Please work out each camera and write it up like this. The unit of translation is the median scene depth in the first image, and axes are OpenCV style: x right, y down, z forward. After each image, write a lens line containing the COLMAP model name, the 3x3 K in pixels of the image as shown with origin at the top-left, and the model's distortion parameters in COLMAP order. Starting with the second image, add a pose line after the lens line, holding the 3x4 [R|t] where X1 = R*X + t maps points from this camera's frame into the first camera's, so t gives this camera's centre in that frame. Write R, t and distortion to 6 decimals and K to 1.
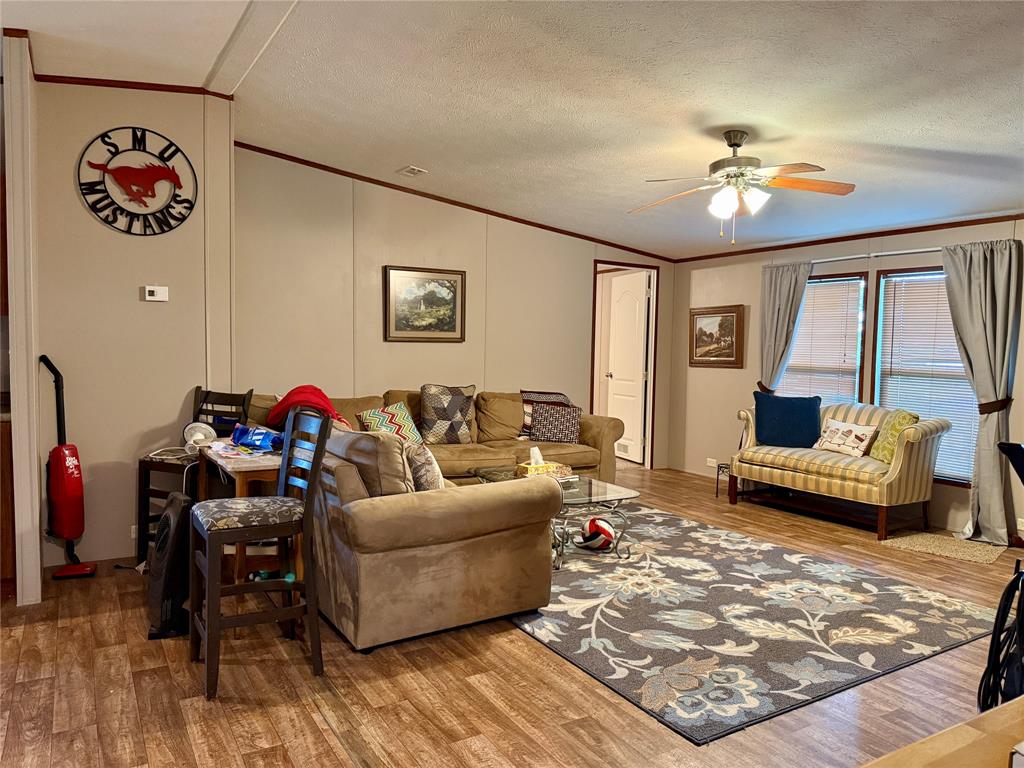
lens RADIAL K [[717.2, 0, 508.6], [0, 717.2, 385.0], [0, 0, 1]] dist [0.104496, -0.162754]
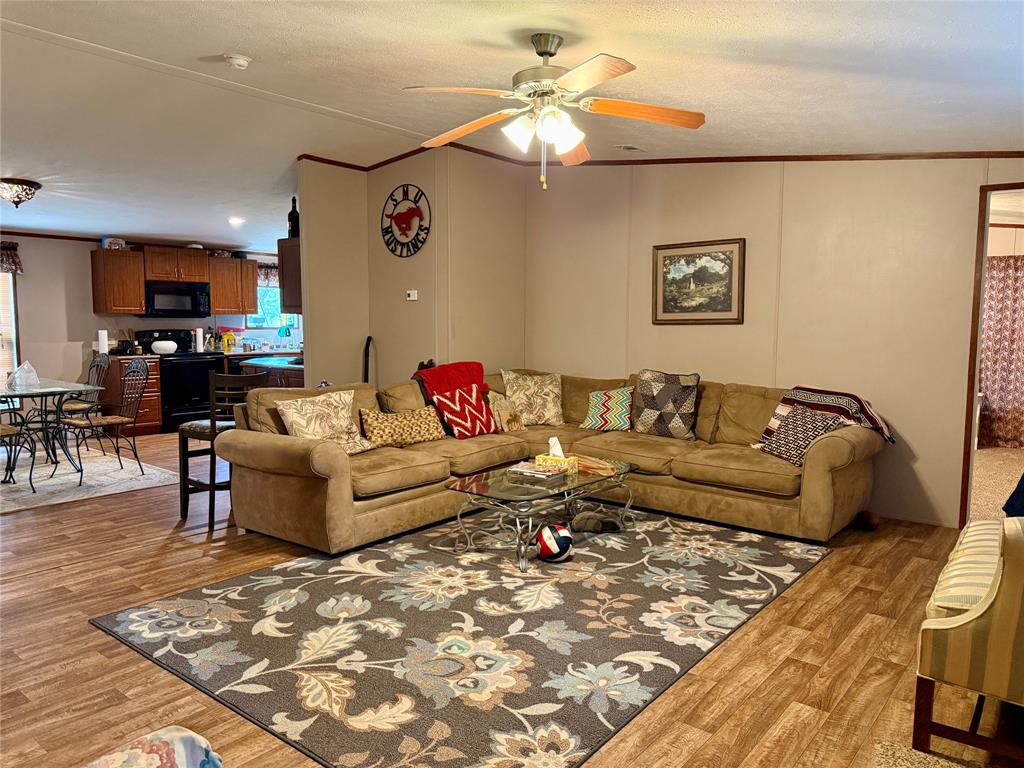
lens RADIAL K [[717.2, 0, 508.6], [0, 717.2, 385.0], [0, 0, 1]] dist [0.104496, -0.162754]
pose [[0.337360, 0.066582, -0.939018, 1.025992], [-0.047688, 0.997424, 0.053591, -0.032589], [0.940167, 0.026701, 0.339666, 0.729931]]
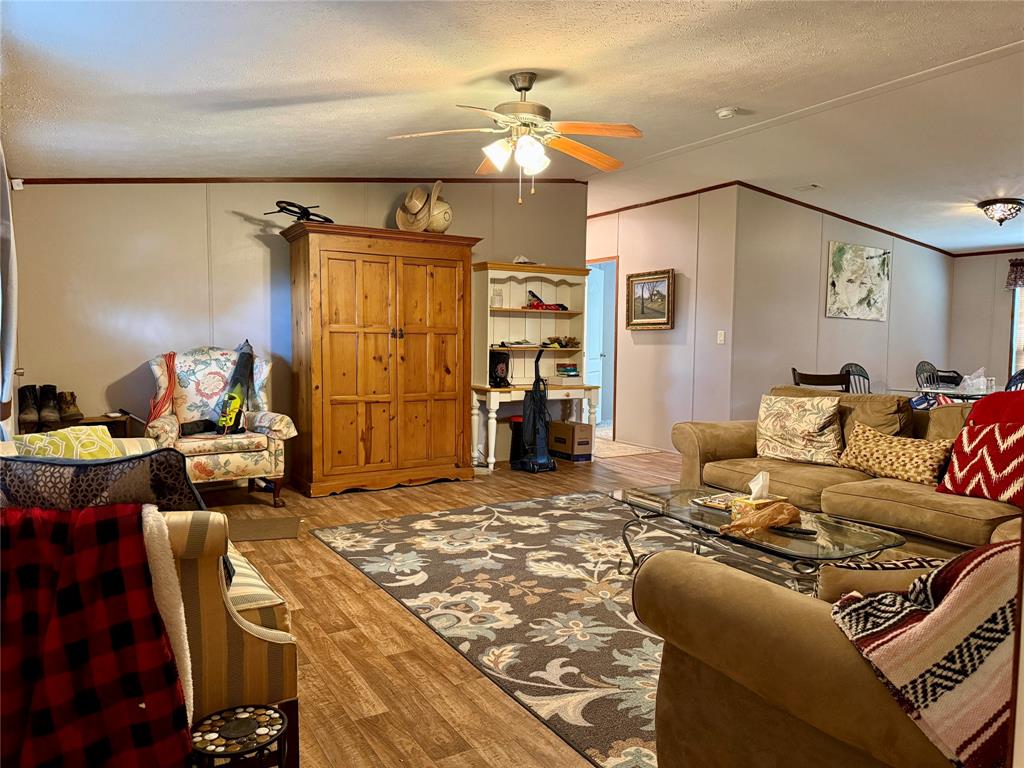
lens RADIAL K [[717.2, 0, 508.6], [0, 717.2, 385.0], [0, 0, 1]] dist [0.104496, -0.162754]
pose [[-0.999605, -0.028034, -0.002086, 0.324631], [-0.028080, 0.992241, 0.121119, -0.081713], [-0.001326, 0.121130, -0.992636, 1.937518]]
